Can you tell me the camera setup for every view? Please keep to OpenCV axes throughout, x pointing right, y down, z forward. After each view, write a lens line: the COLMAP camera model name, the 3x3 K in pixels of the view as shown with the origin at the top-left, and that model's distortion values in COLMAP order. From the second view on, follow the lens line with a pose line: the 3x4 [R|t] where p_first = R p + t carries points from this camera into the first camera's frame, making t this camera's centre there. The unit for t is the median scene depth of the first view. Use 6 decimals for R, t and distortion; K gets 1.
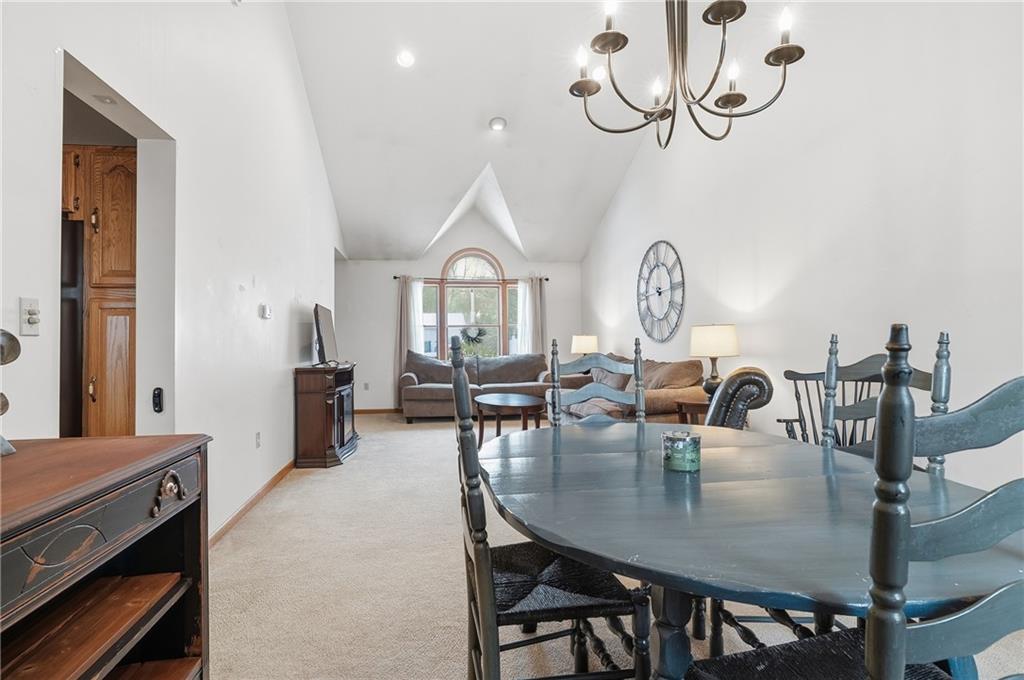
lens RADIAL K [[497.9, 0, 520.3], [0, 497.9, 337.6], [0, 0, 1]] dist [-0.010709, 0.007101]
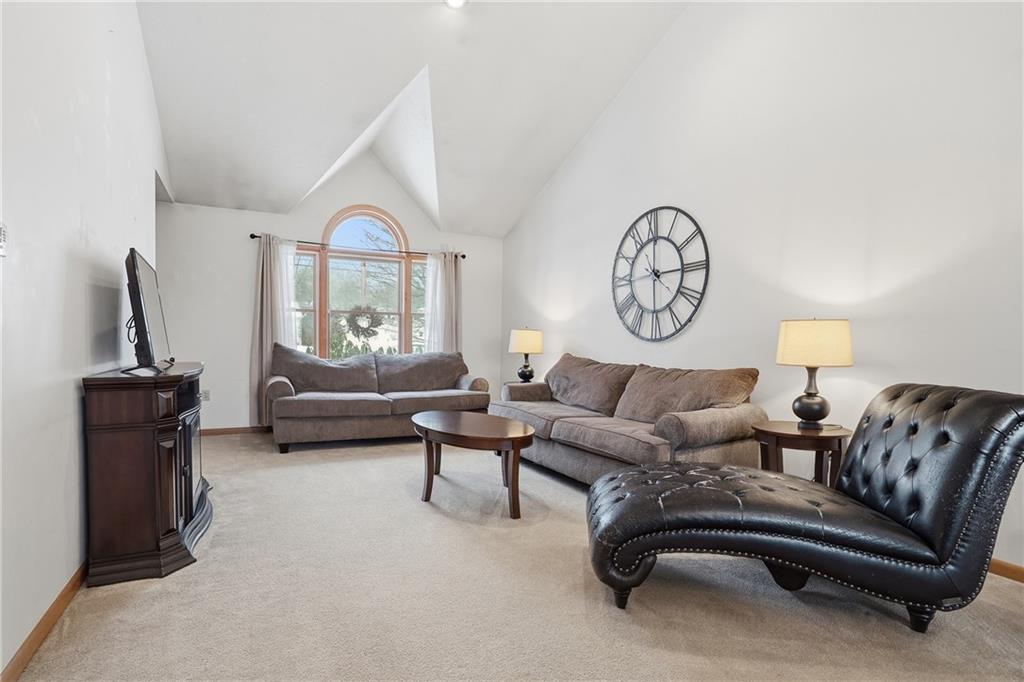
lens RADIAL K [[497.9, 0, 502.7], [0, 497.9, 360.1], [0, 0, 1]] dist [-0.010709, 0.007101]
pose [[0.958753, 0.014259, 0.283883, -0.146695], [-0.029427, 0.998353, 0.049240, 0.006446], [-0.282714, -0.055563, 0.957594, 0.312145]]
